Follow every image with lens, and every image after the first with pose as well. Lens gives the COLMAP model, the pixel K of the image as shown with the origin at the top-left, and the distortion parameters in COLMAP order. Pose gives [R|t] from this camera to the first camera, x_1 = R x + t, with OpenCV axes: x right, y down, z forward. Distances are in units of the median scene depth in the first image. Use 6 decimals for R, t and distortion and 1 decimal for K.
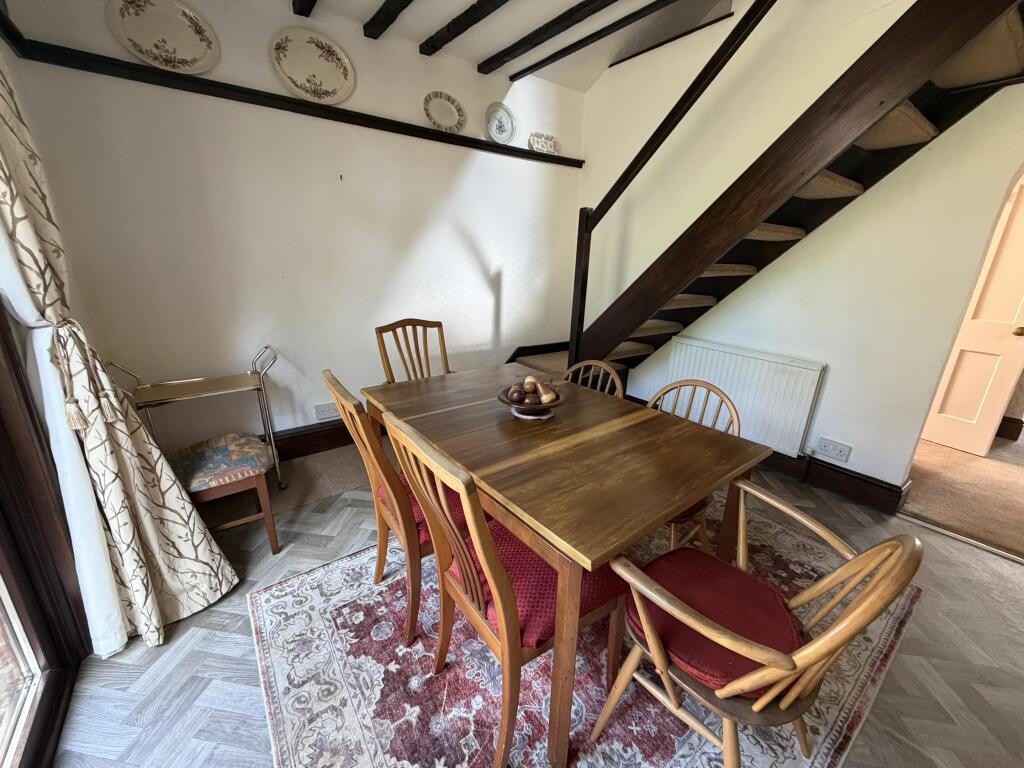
lens RADIAL K [[408.9, 0, 509.5], [0, 408.9, 385.5], [0, 0, 1]] dist [-0.001745, 0.000213]
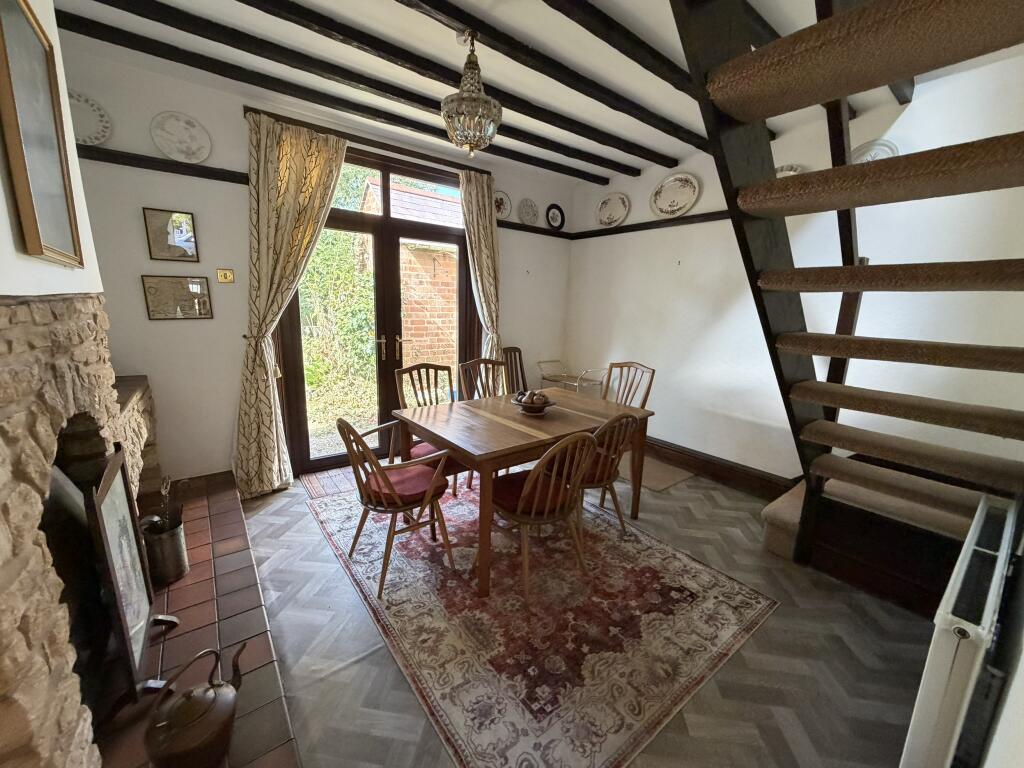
lens RADIAL K [[408.9, 0, 509.5], [0, 408.9, 385.5], [0, 0, 1]] dist [-0.001745, 0.000213]
pose [[0.008544, 0.173317, -0.984829, 1.101256], [-0.328175, 0.930802, 0.160962, -0.172062], [0.944578, 0.321821, 0.064831, 0.549118]]
